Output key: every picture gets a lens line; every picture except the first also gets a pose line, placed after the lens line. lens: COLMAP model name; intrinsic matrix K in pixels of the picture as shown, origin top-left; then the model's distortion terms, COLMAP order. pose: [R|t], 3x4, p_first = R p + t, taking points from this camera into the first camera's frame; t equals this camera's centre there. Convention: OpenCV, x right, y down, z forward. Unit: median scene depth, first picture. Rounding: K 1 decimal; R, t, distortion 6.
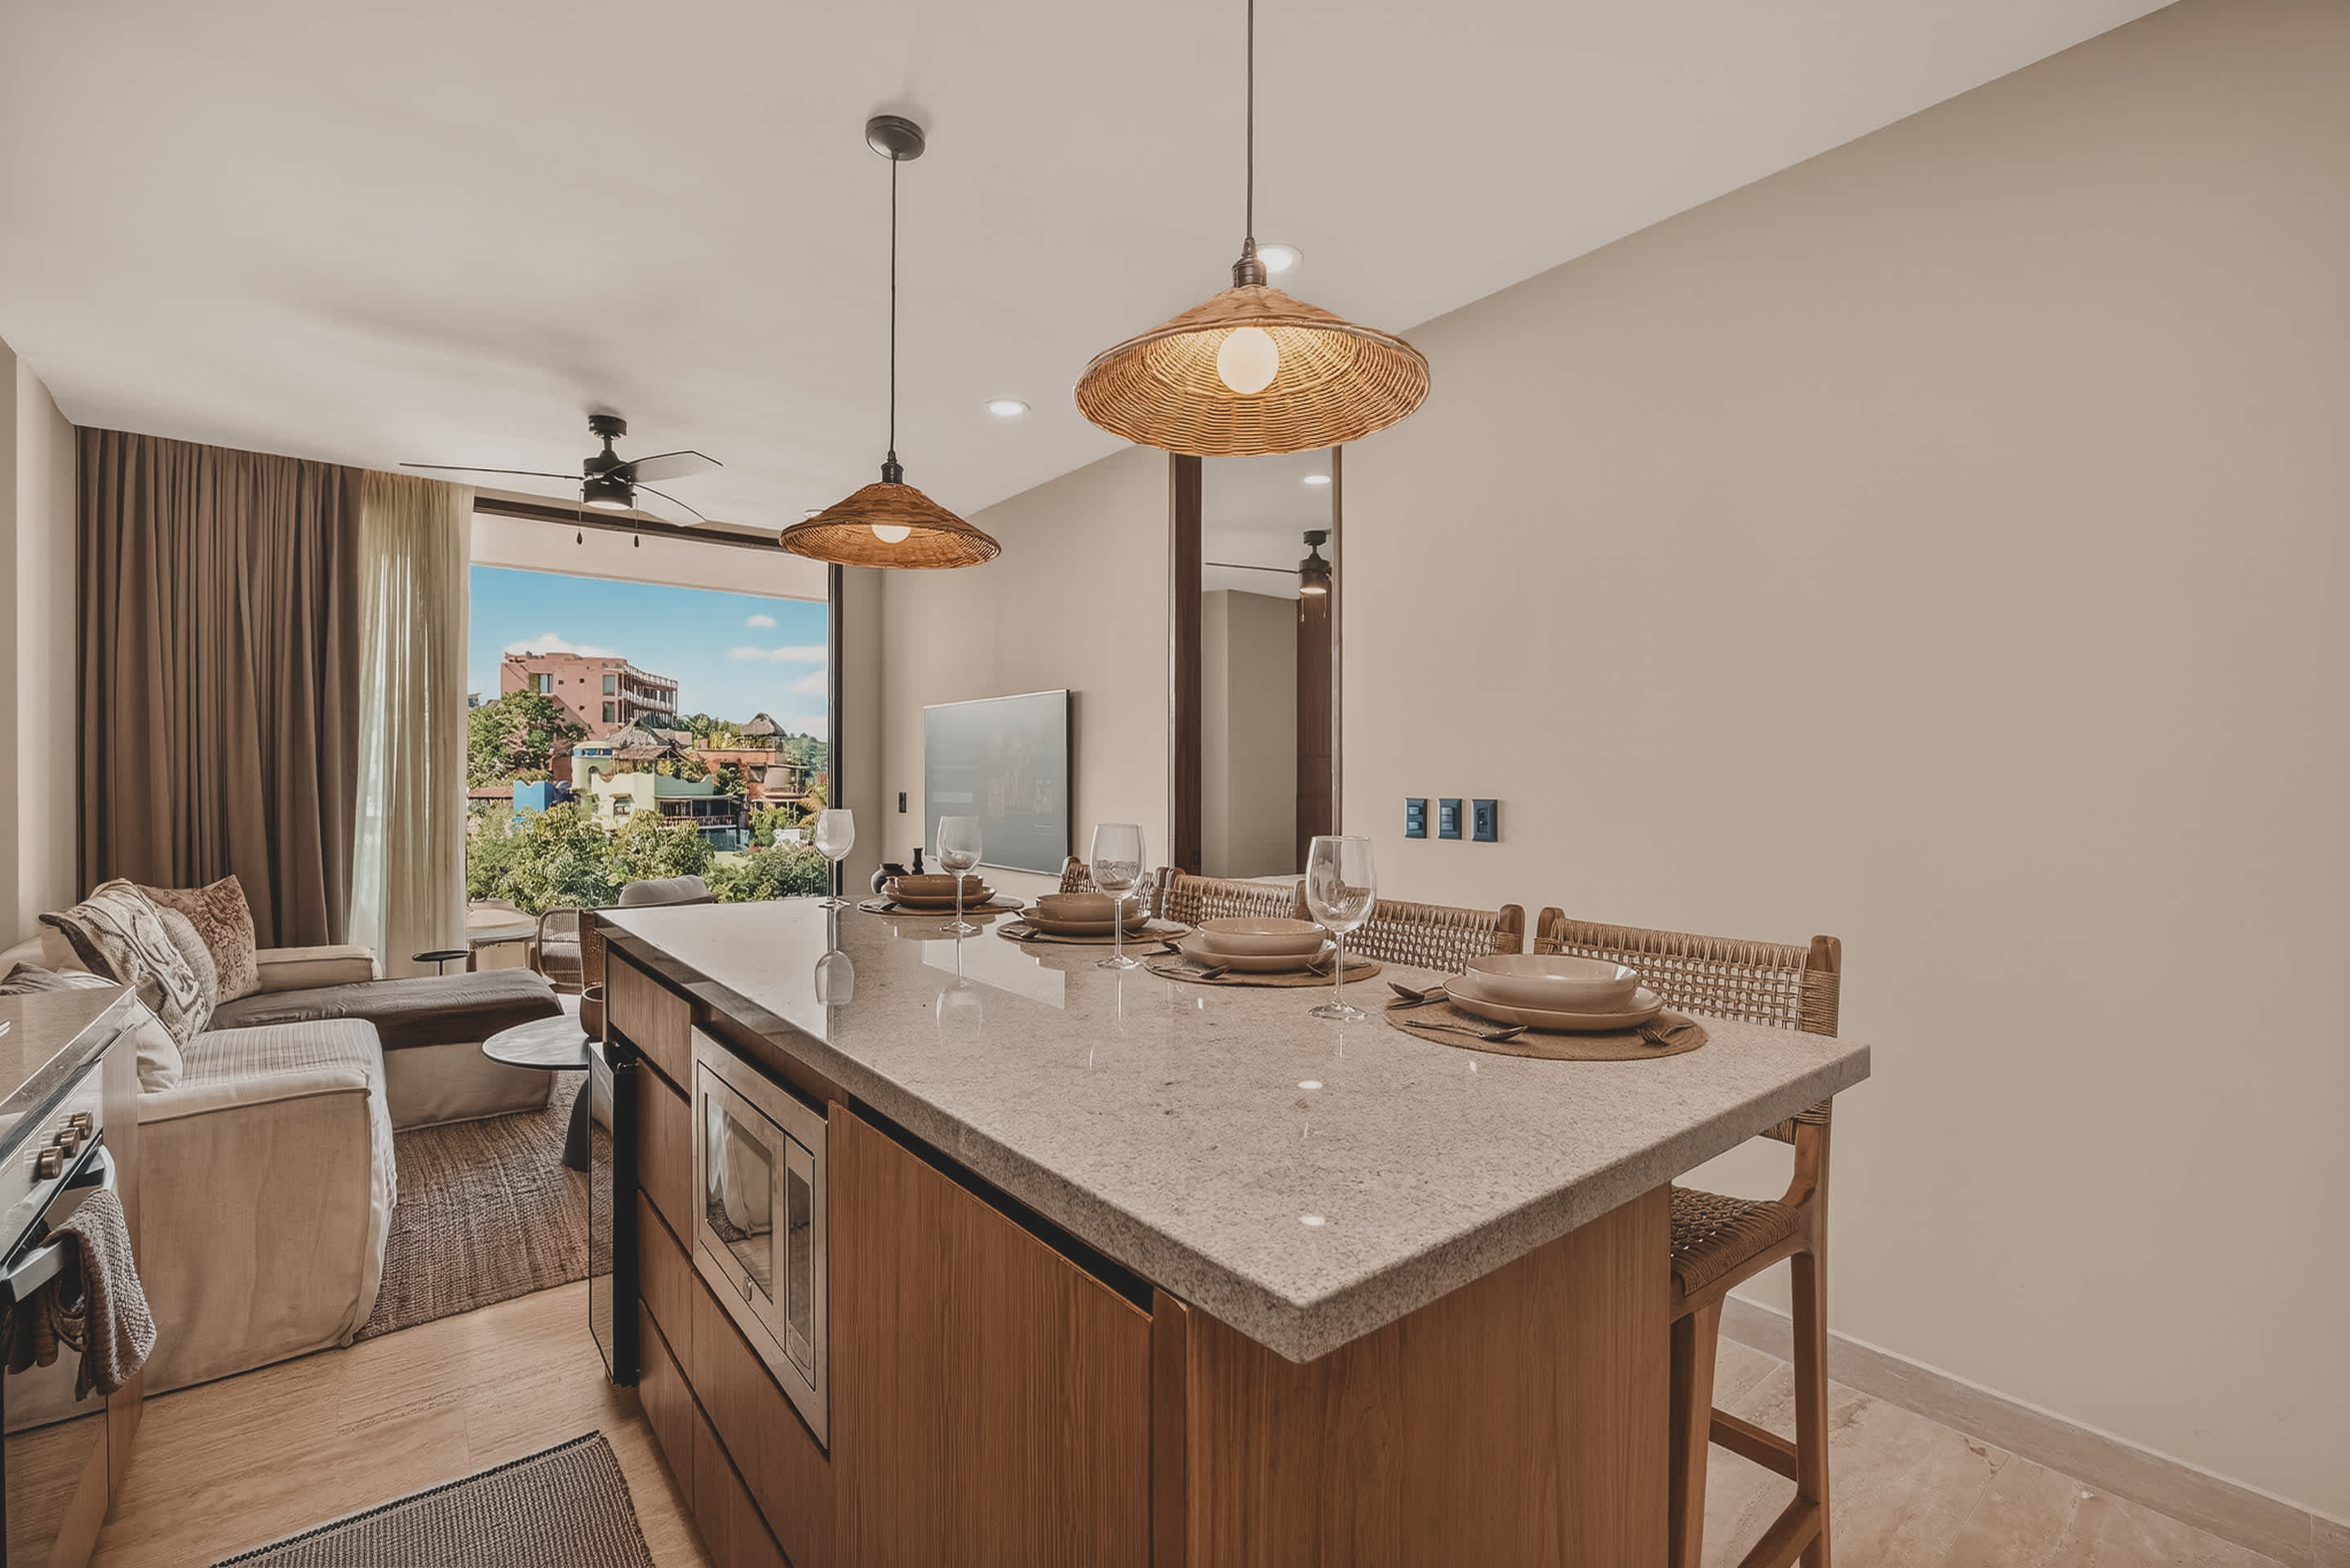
lens RADIAL K [[1029.5, 0, 1177.4], [0, 1029.5, 790.7], [0, 0, 1]] dist [-0.022981, 0.010591]
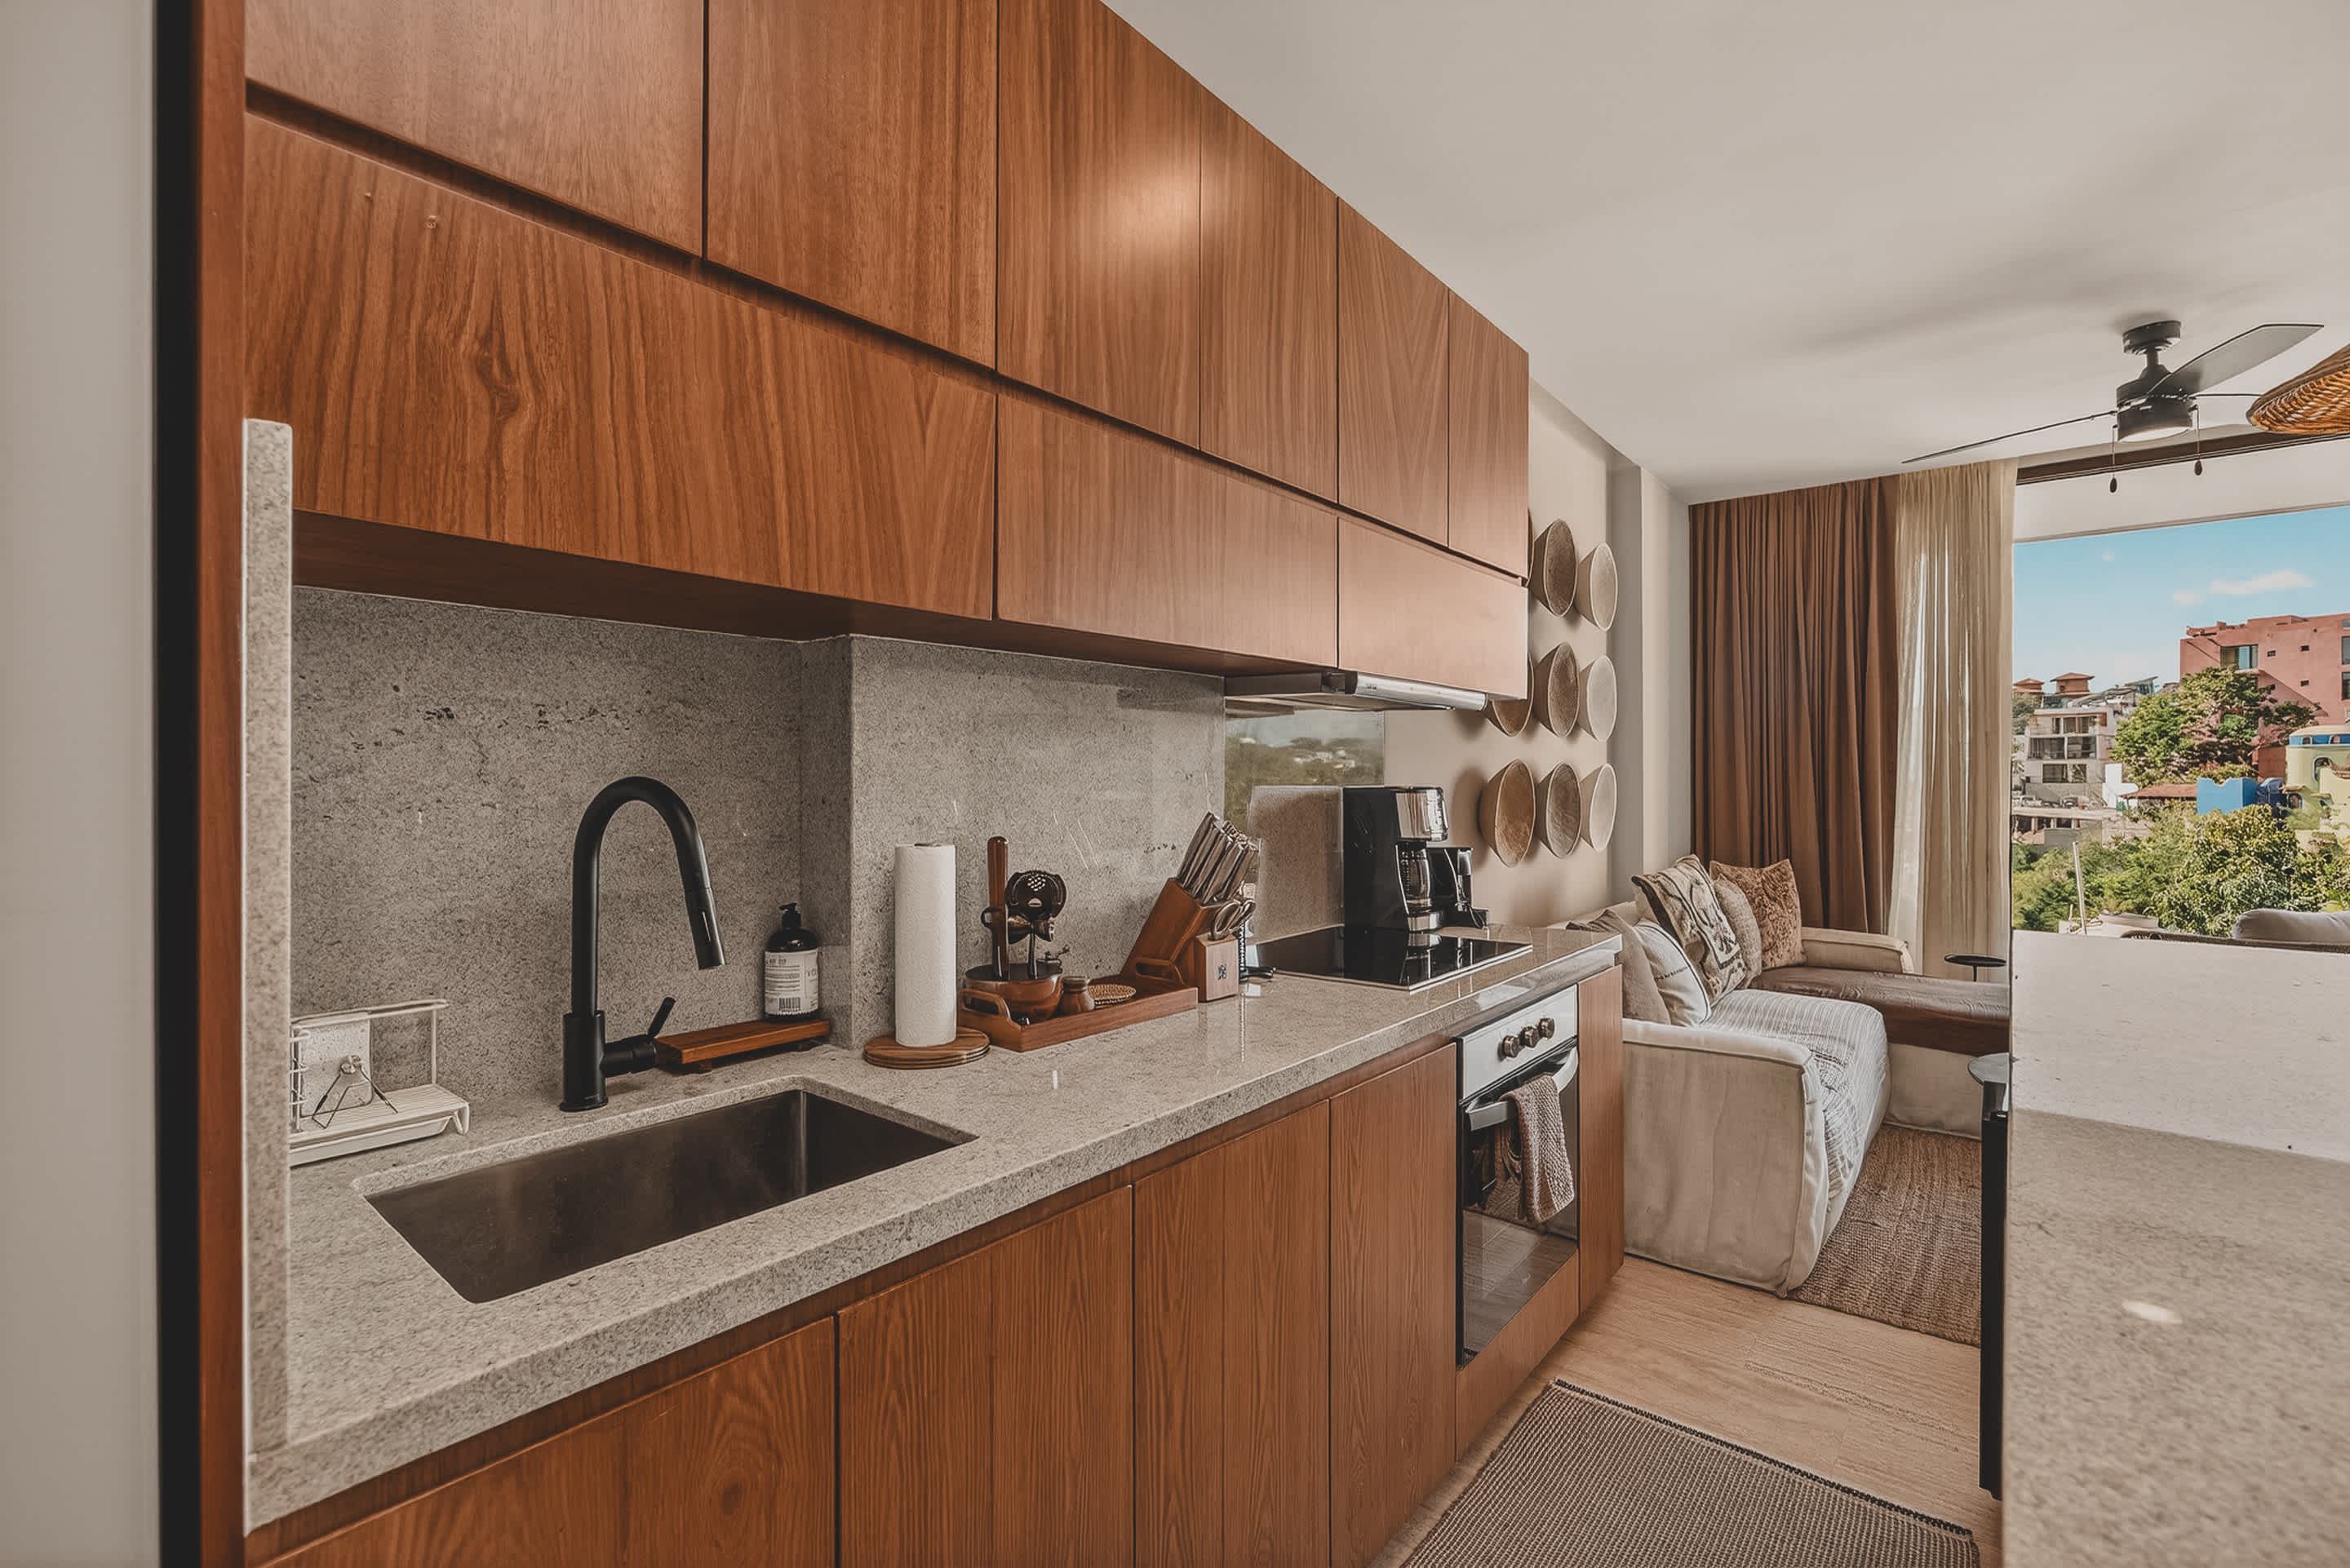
lens RADIAL K [[1034.0, 0, 1170.6], [0, 1034.0, 780.4], [0, 0, 1]] dist [-0.025770, 0.011336]
pose [[0.200892, 0.000036, -0.979613, 0.073345], [-0.007286, 0.999972, -0.001457, 0.000101], [0.979586, 0.007430, 0.200887, 0.083678]]
